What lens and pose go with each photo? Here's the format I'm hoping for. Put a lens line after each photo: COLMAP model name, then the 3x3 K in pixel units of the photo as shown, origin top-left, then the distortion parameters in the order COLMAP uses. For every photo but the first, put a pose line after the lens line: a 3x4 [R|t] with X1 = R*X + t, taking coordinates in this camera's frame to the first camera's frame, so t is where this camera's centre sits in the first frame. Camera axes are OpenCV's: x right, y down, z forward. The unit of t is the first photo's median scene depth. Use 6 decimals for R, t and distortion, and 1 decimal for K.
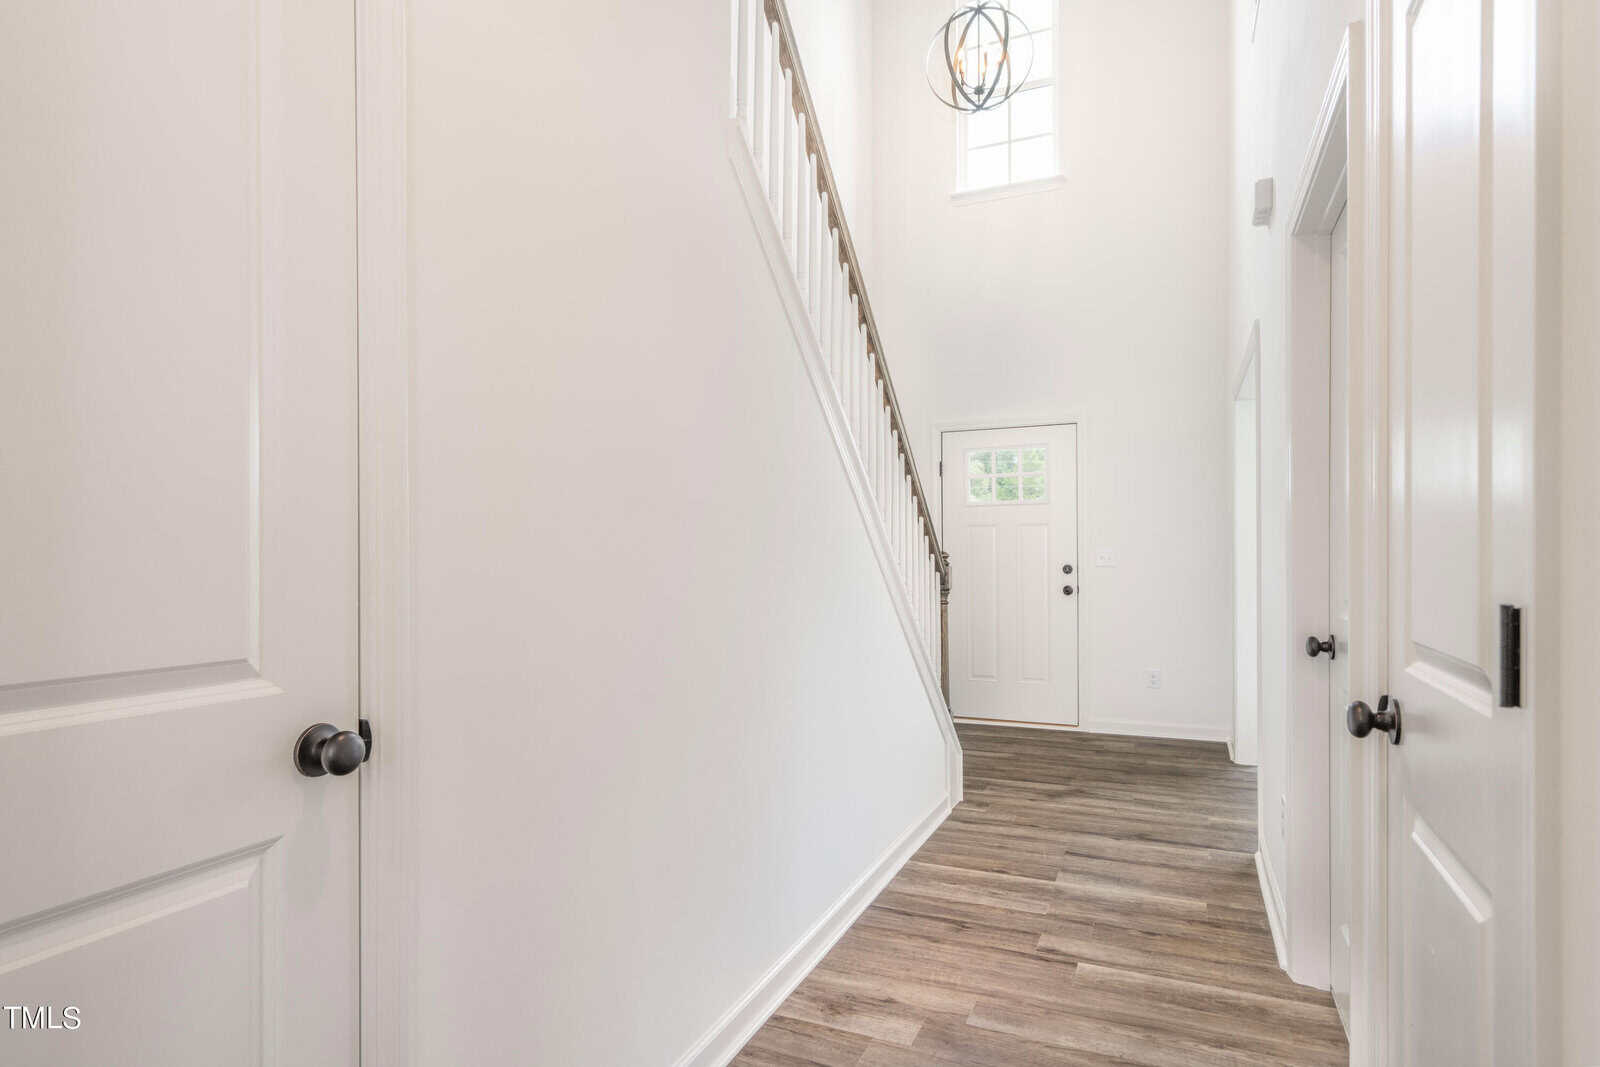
lens RADIAL K [[846.6, 0, 799.0], [0, 846.6, 562.5], [0, 0, 1]] dist [-0.001035, -0.000017]
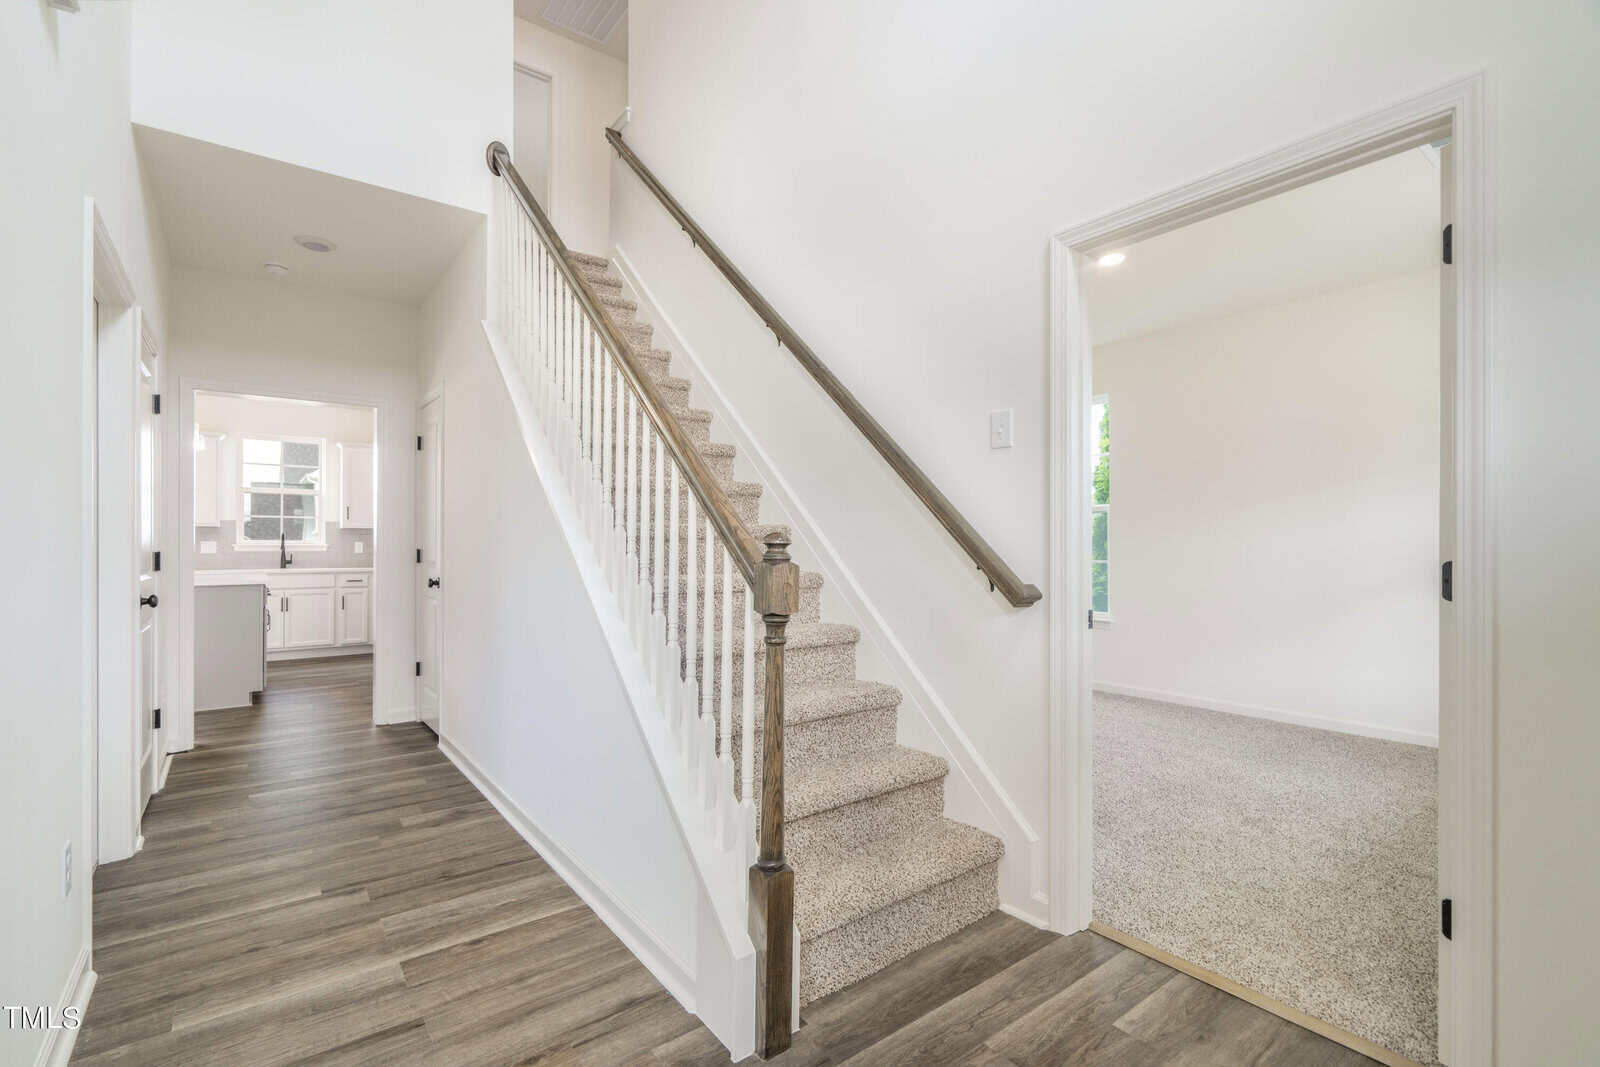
lens RADIAL K [[728.8, 0, 797.3], [0, 728.8, 537.5], [0, 0, 1]] dist [-0.001540, -0.000126]
pose [[-0.480171, -0.001584, -0.877173, 0.783056], [-0.003693, 0.999993, 0.000215, -0.019796], [0.877167, 0.003342, -0.480174, 1.794607]]
